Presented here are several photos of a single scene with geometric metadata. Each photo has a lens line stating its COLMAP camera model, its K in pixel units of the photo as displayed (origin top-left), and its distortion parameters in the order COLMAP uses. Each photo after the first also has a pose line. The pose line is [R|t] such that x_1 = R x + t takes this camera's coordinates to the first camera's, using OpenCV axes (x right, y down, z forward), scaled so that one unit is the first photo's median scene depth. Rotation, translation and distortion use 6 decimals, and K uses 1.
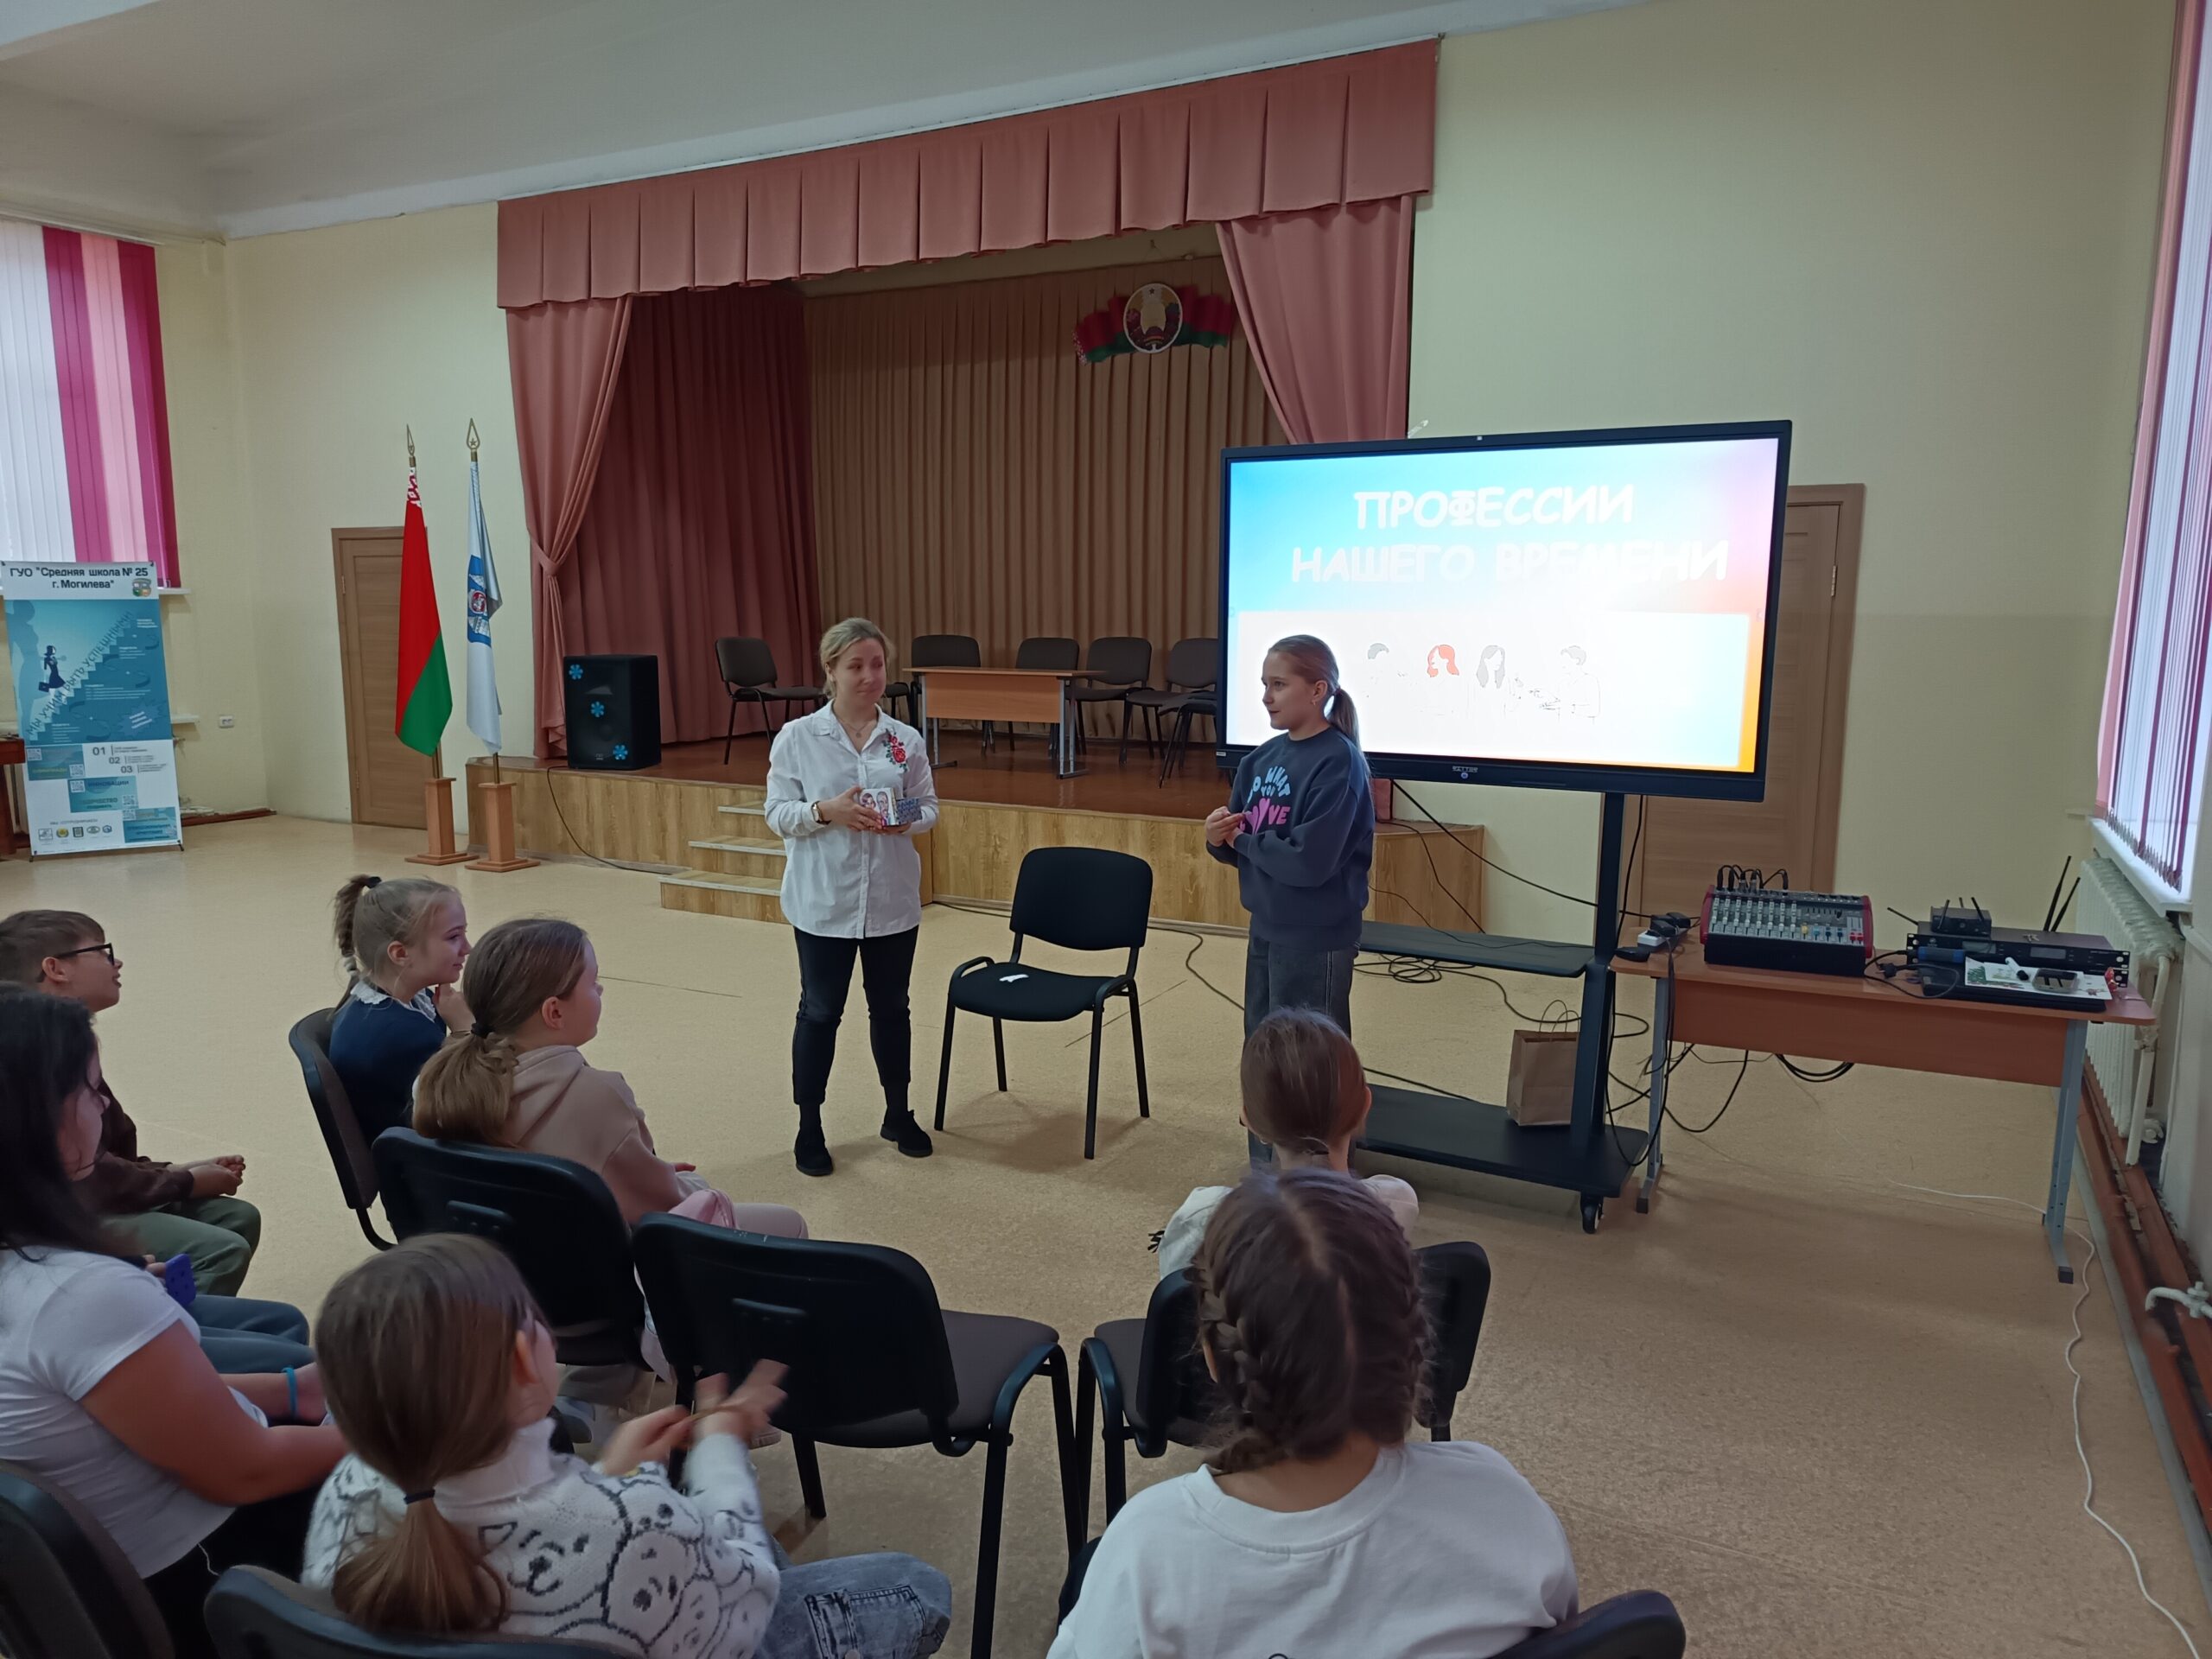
lens RADIAL K [[1533.1, 0, 1097.1], [0, 1533.1, 838.8], [0, 0, 1]] dist [0.045858, -0.049660]
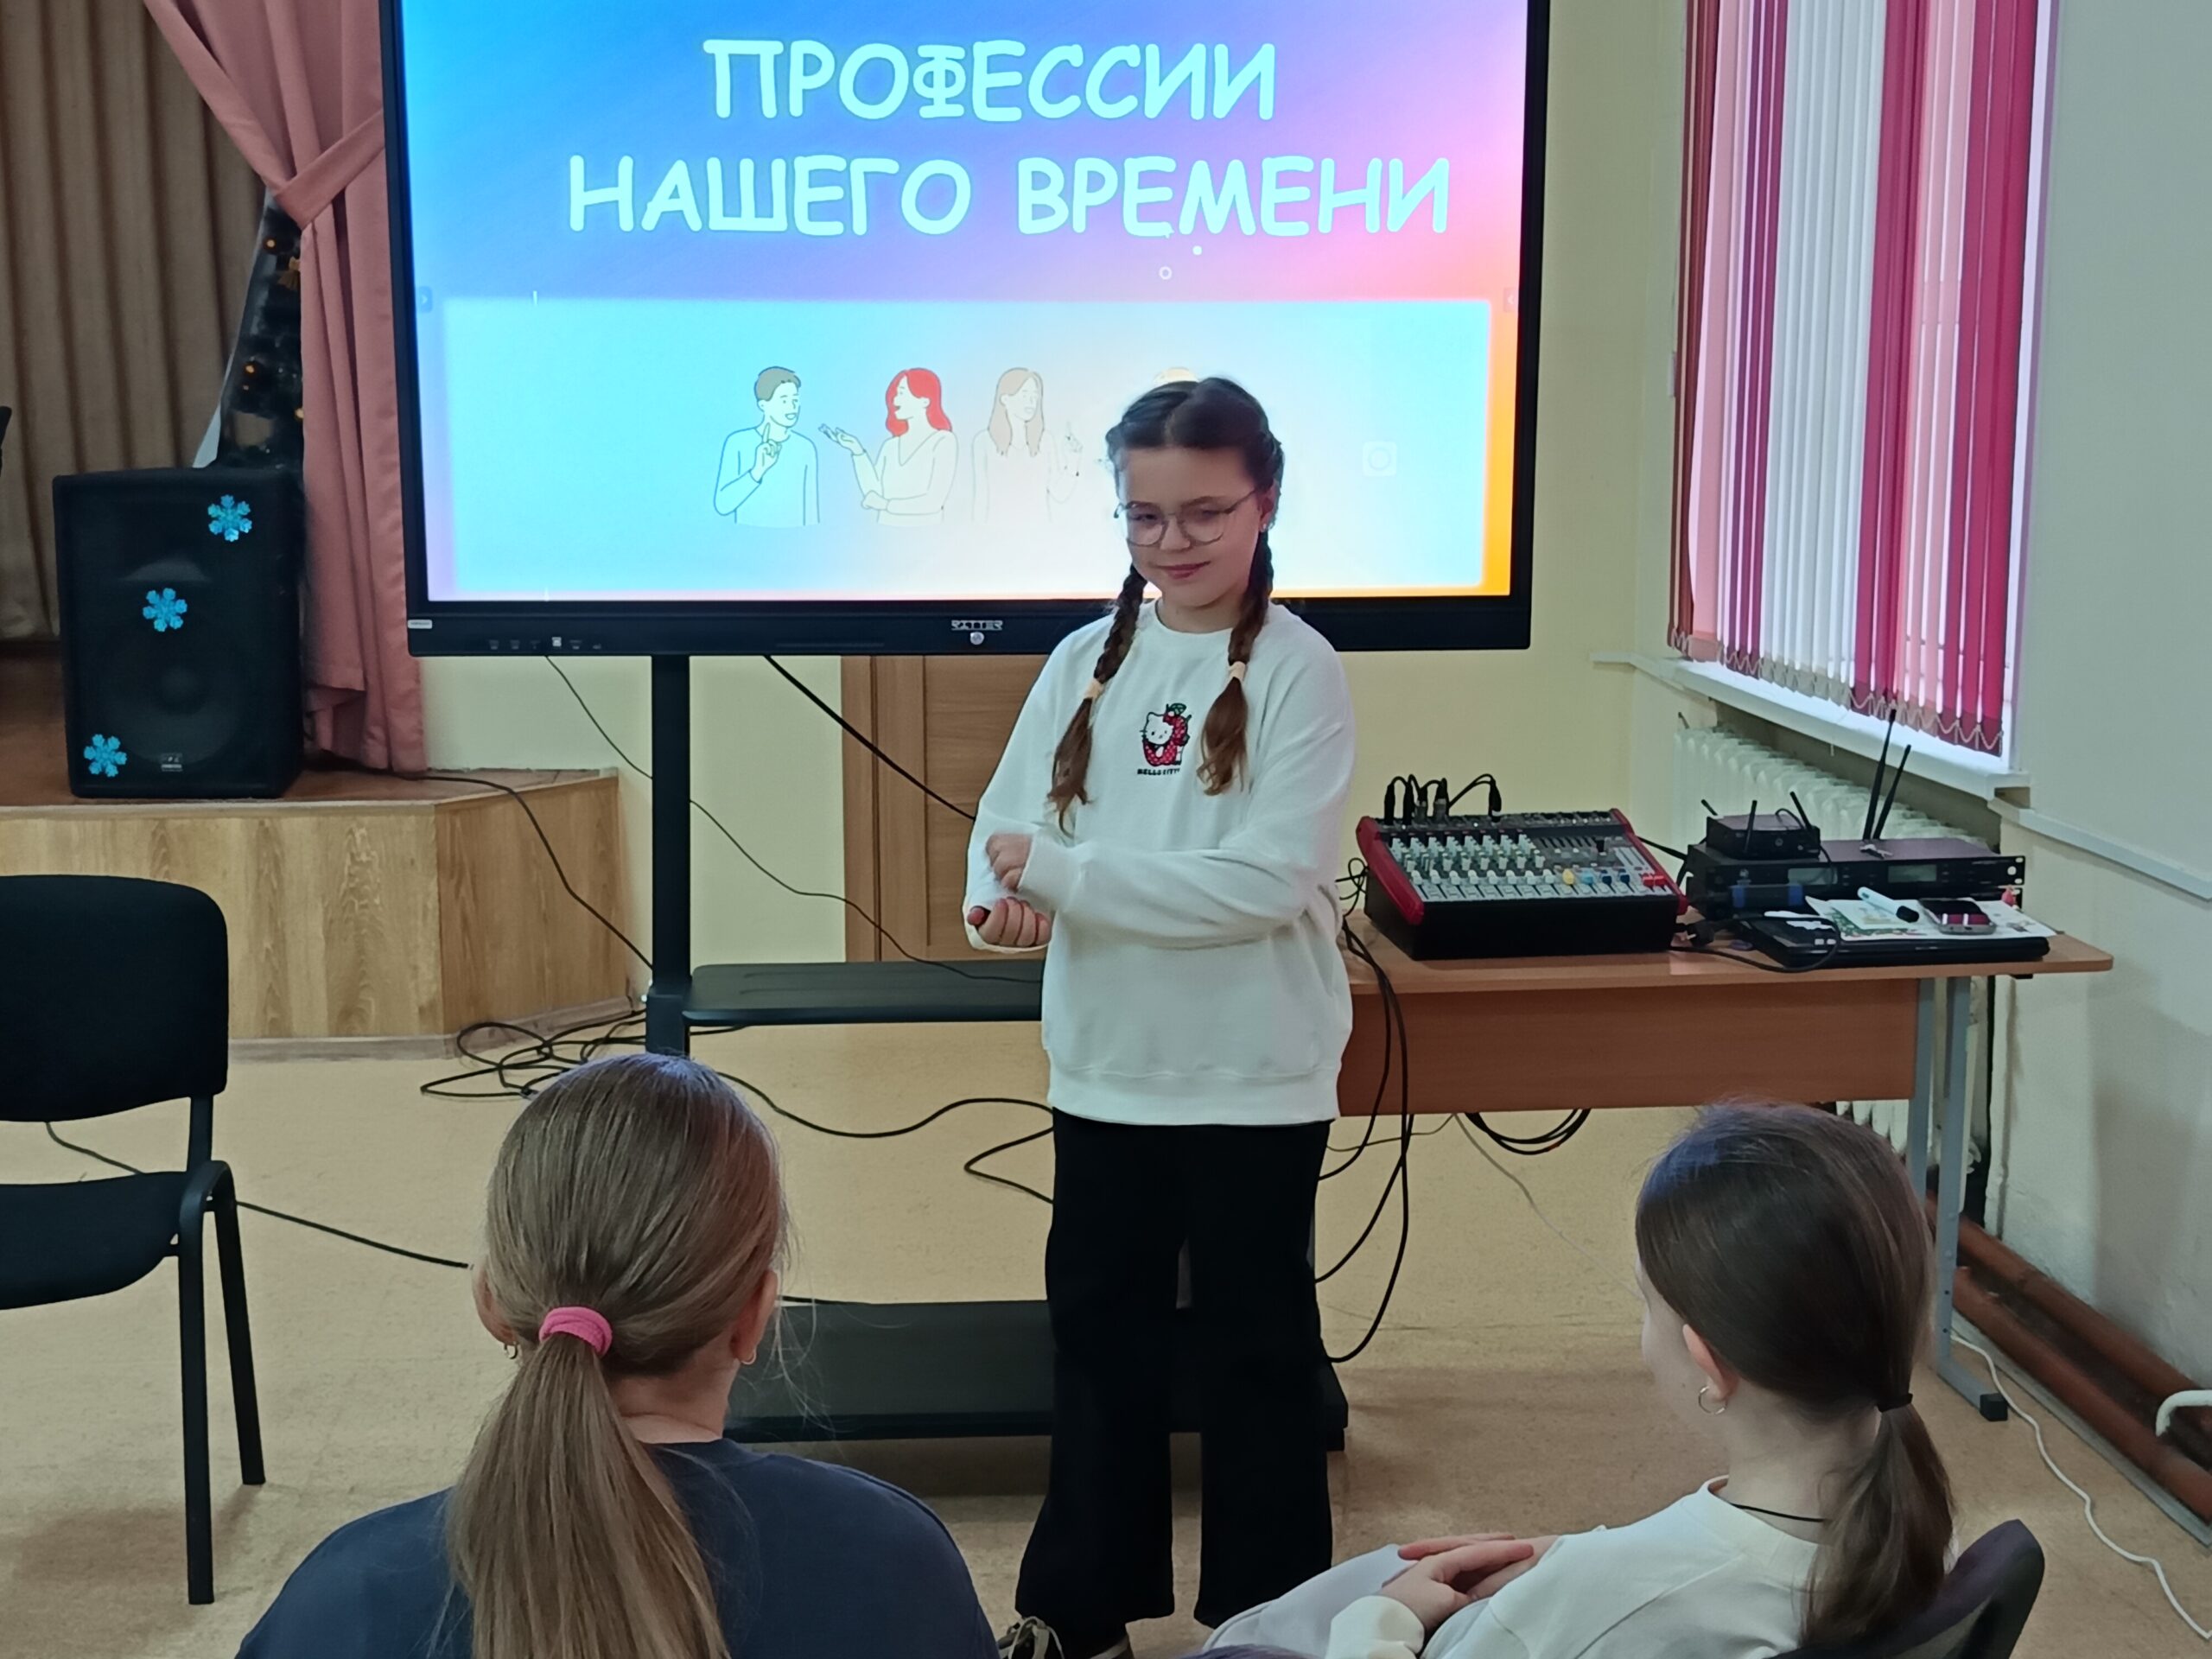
lens RADIAL K [[3055.7, 0, 1101.6], [0, 3055.7, 860.7], [0, 0, 1]] dist [0.092059, 0.000000]
pose [[0.838874, -0.097853, 0.535457, -0.149037], [0.091473, 0.995062, 0.038538, -0.002544], [-0.536584, 0.016652, 0.843683, 0.094585]]
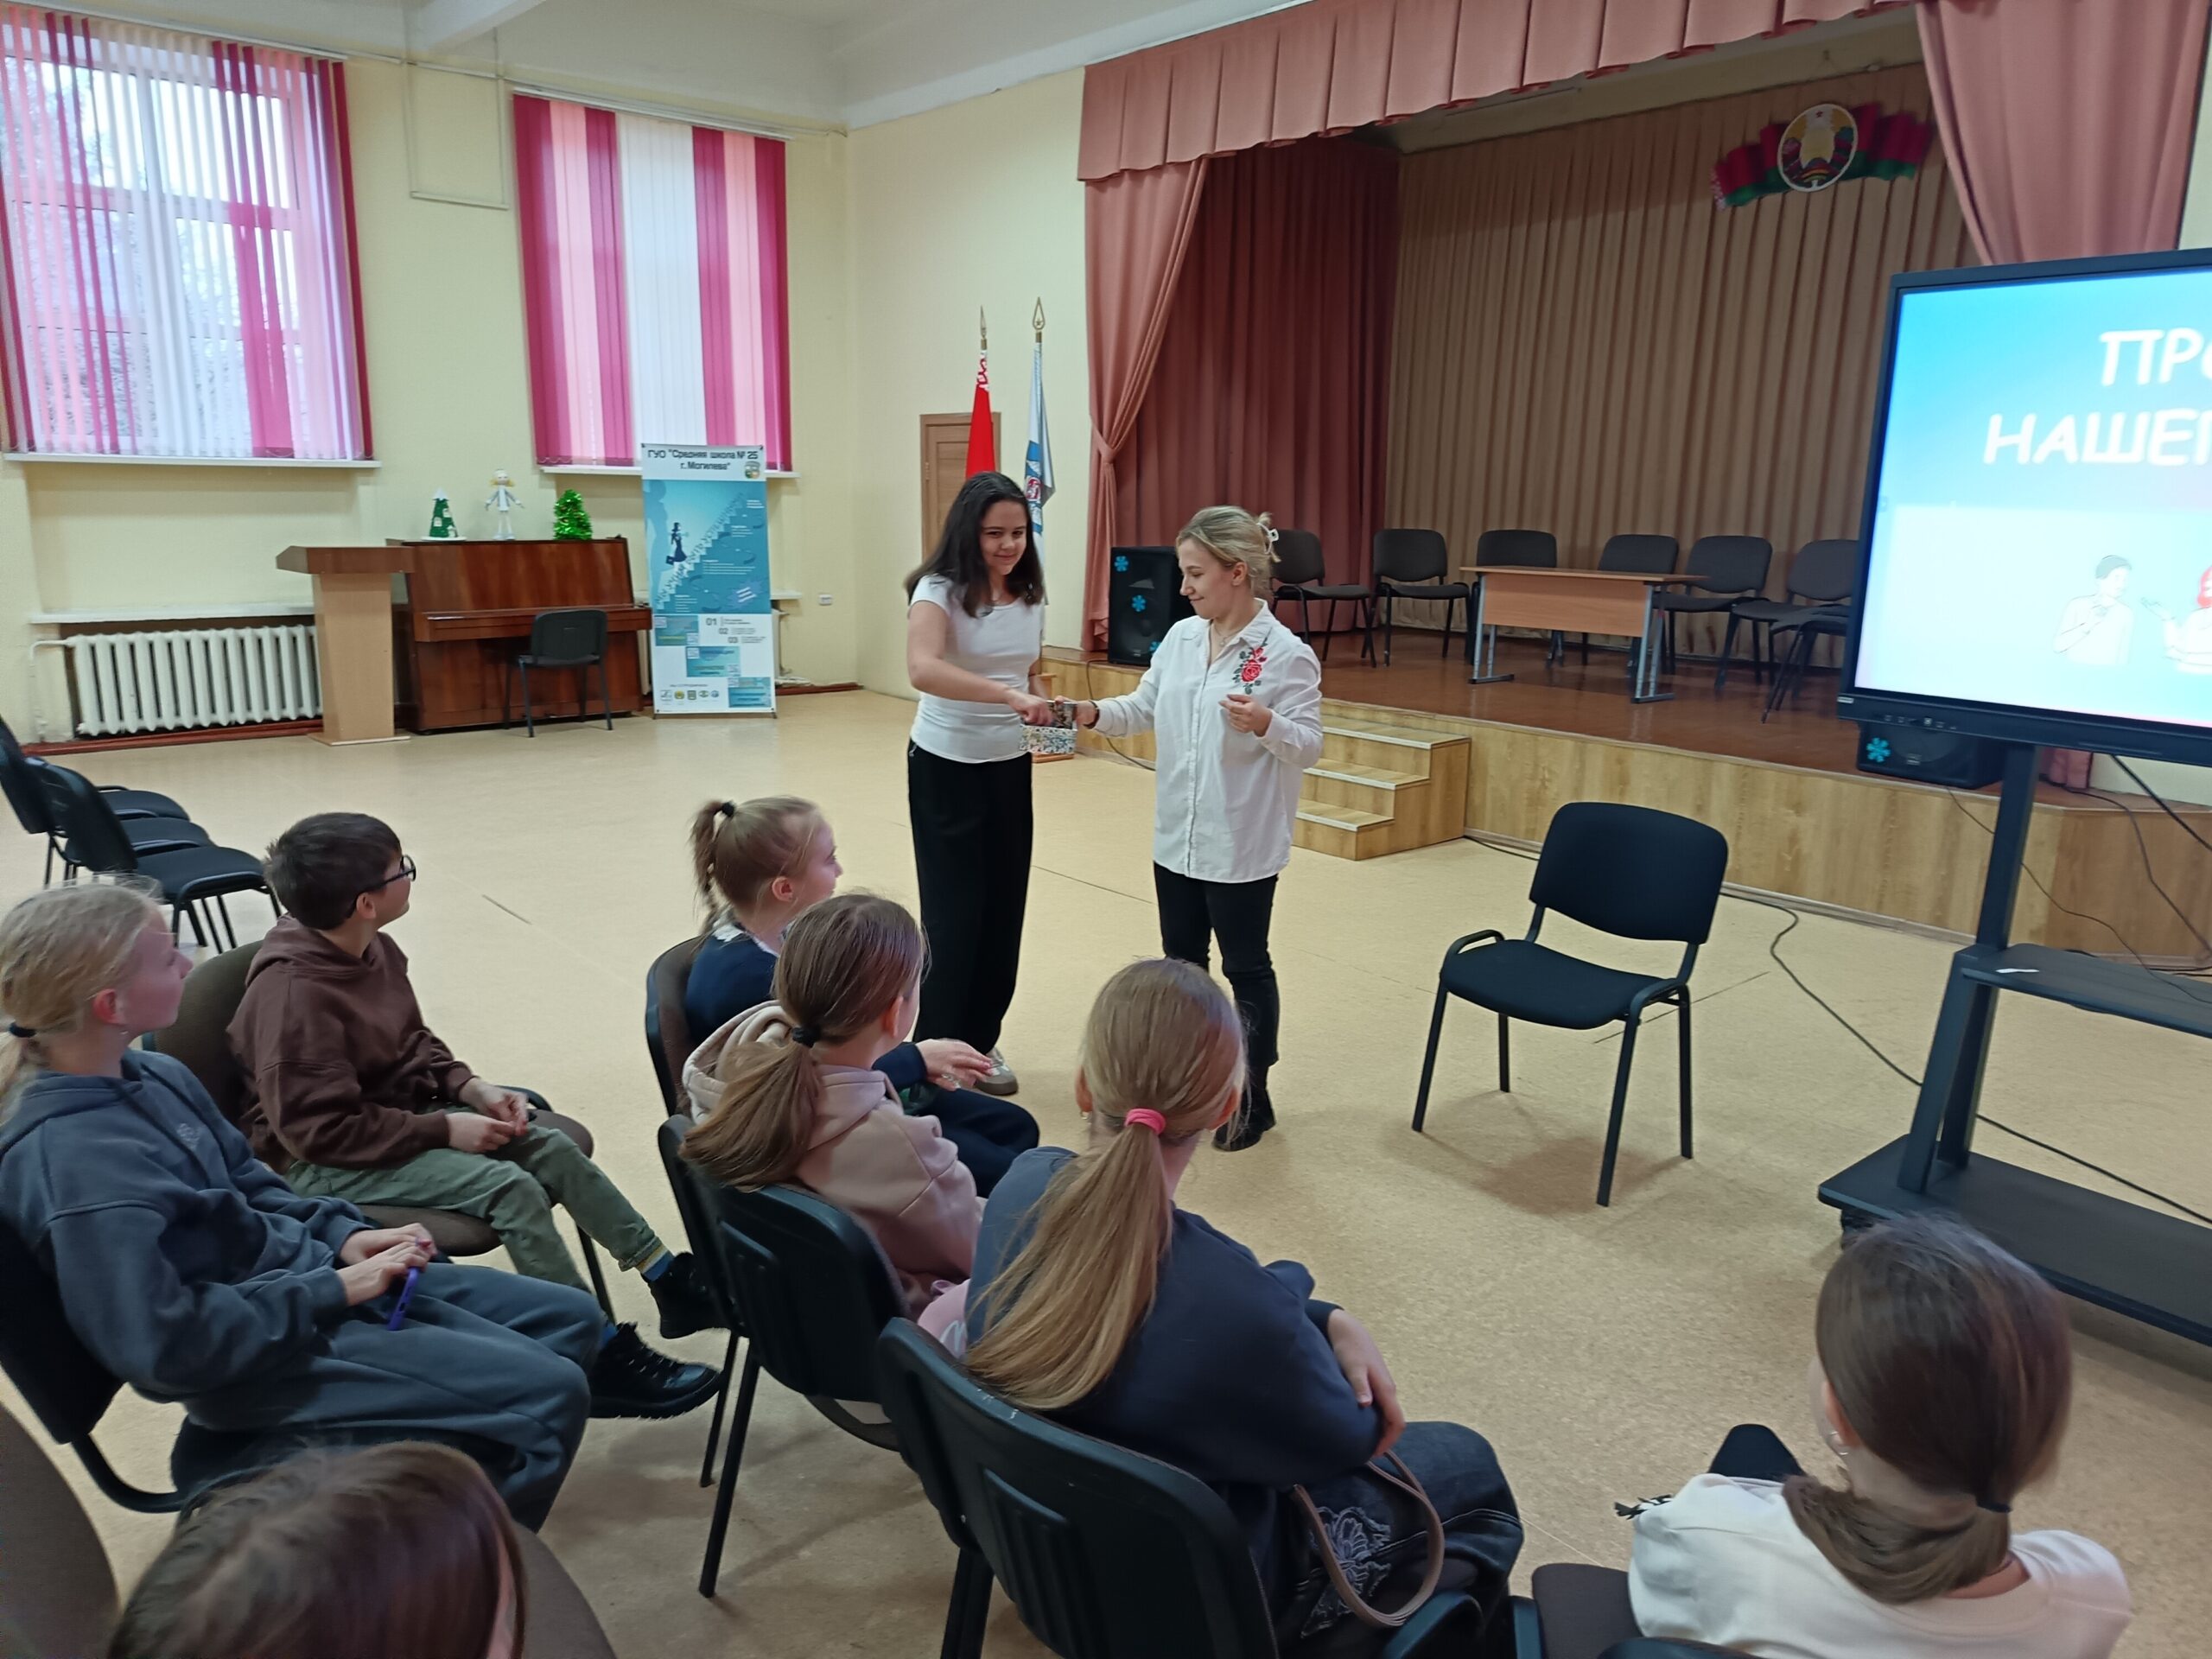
lens RADIAL K [[1533.1, 0, 1100.5], [0, 1533.1, 836.7], [0, 0, 1]] dist [0.045858, -0.049660]
pose [[0.930566, 0.094811, -0.353636, 0.011210], [-0.071509, 0.994352, 0.078419, -0.014759], [0.359073, -0.047686, 0.932090, 0.112412]]
